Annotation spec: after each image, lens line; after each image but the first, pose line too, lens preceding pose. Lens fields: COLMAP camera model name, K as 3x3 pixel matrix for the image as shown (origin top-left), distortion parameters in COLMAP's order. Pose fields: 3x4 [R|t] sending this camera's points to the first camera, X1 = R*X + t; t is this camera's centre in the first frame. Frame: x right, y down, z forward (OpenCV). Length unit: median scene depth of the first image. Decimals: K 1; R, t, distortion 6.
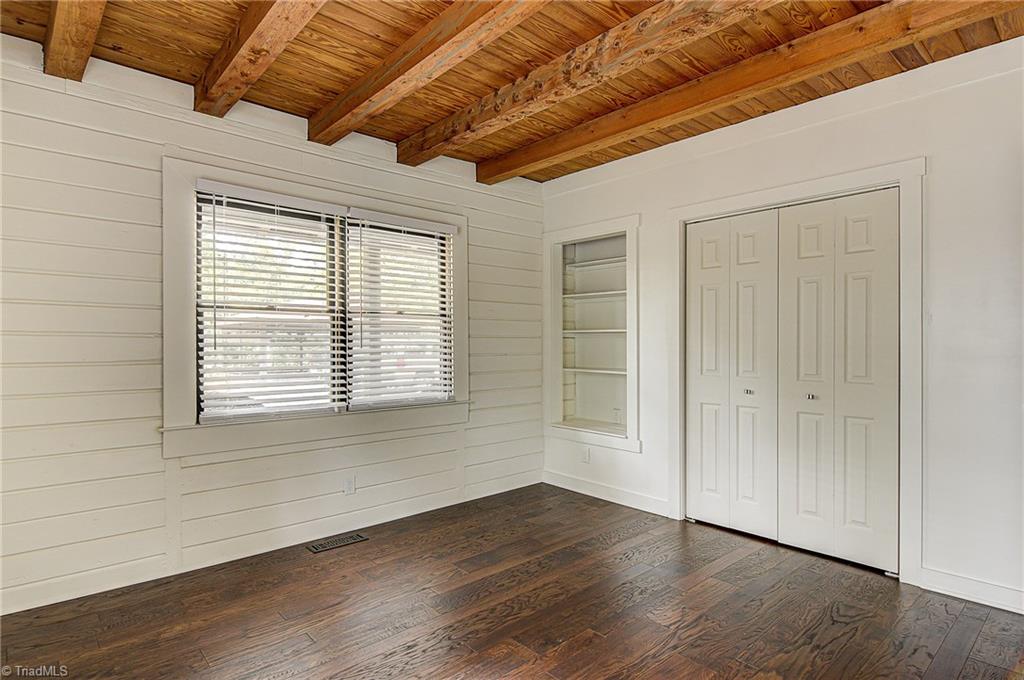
lens RADIAL K [[538.2, 0, 514.0], [0, 538.2, 344.6], [0, 0, 1]] dist [0.014827, -0.010991]
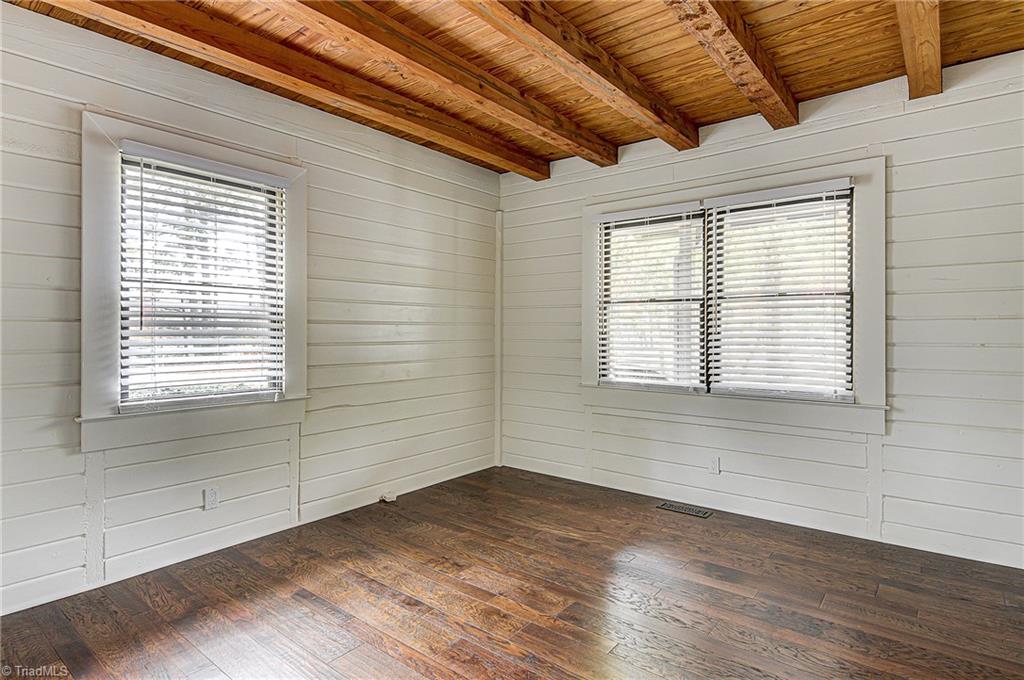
lens RADIAL K [[538.2, 0, 514.4], [0, 538.2, 333.1], [0, 0, 1]] dist [0.014827, -0.010991]
pose [[0.160428, 0.002578, -0.987044, 0.700178], [-0.001045, 0.999996, 0.002442, 0.004163], [0.987047, 0.000640, 0.160430, 0.478992]]
